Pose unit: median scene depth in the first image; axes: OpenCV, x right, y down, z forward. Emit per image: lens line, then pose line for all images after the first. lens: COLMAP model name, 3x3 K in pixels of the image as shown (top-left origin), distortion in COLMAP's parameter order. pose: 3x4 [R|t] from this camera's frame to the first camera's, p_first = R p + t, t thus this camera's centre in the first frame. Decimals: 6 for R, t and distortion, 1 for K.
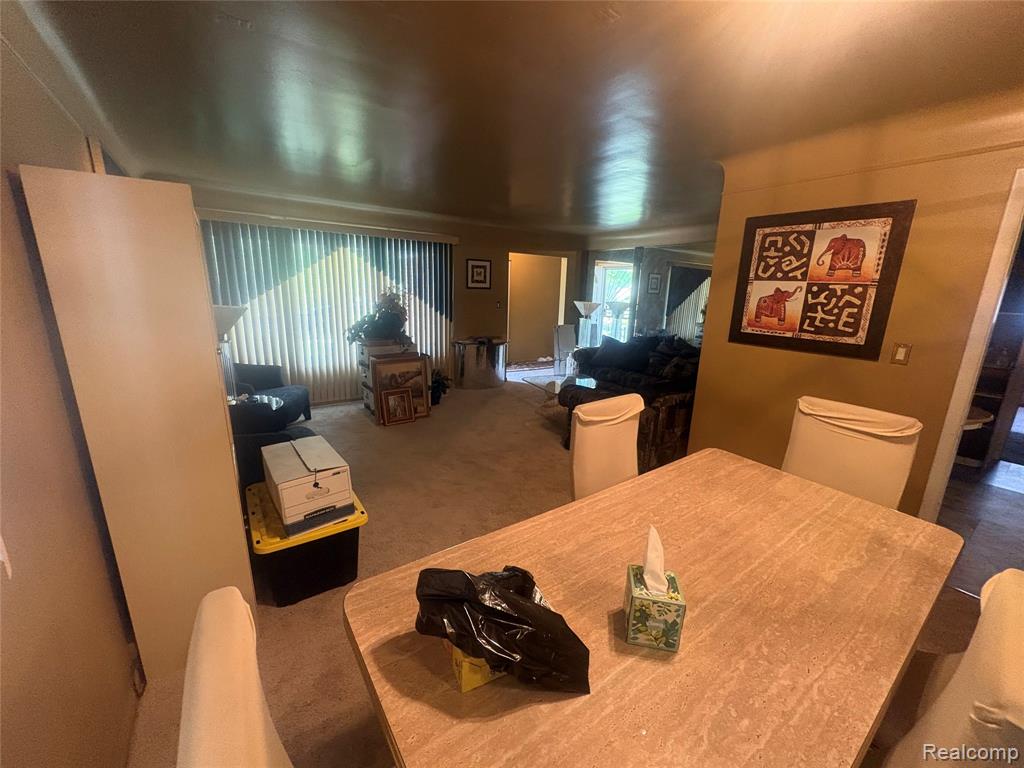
lens RADIAL K [[407.4, 0, 514.8], [0, 407.4, 386.1], [0, 0, 1]] dist [0.000376, 0.000202]
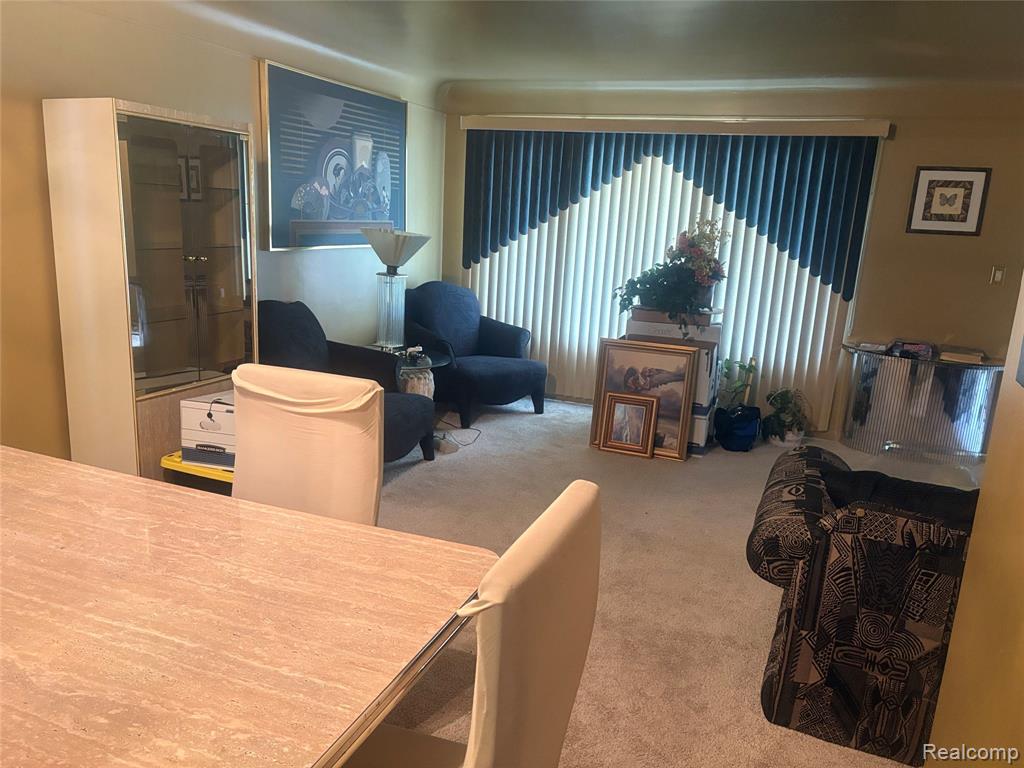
lens RADIAL K [[776.7, 0, 510.5], [0, 776.7, 384.0], [0, 0, 1]] dist [0.043480, -0.034644]
pose [[0.529855, 0.183815, -0.827928, 0.608622], [-0.235674, 0.969692, 0.064463, -0.043406], [0.814685, 0.160965, 0.557117, 0.276141]]
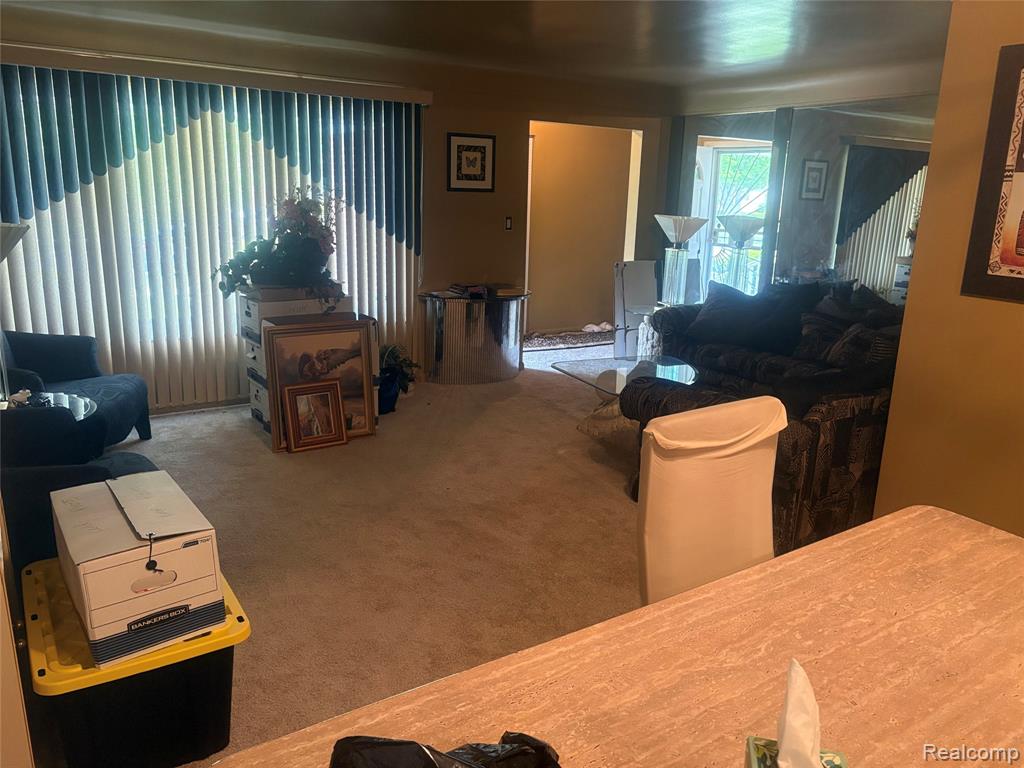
lens RADIAL K [[776.7, 0, 512.5], [0, 776.7, 384.7], [0, 0, 1]] dist [0.043480, -0.034644]
pose [[0.999283, 0.008071, -0.037002, 0.005267], [-0.007757, 0.999933, 0.008607, -0.001025], [0.037069, -0.008313, 0.999278, 0.006284]]
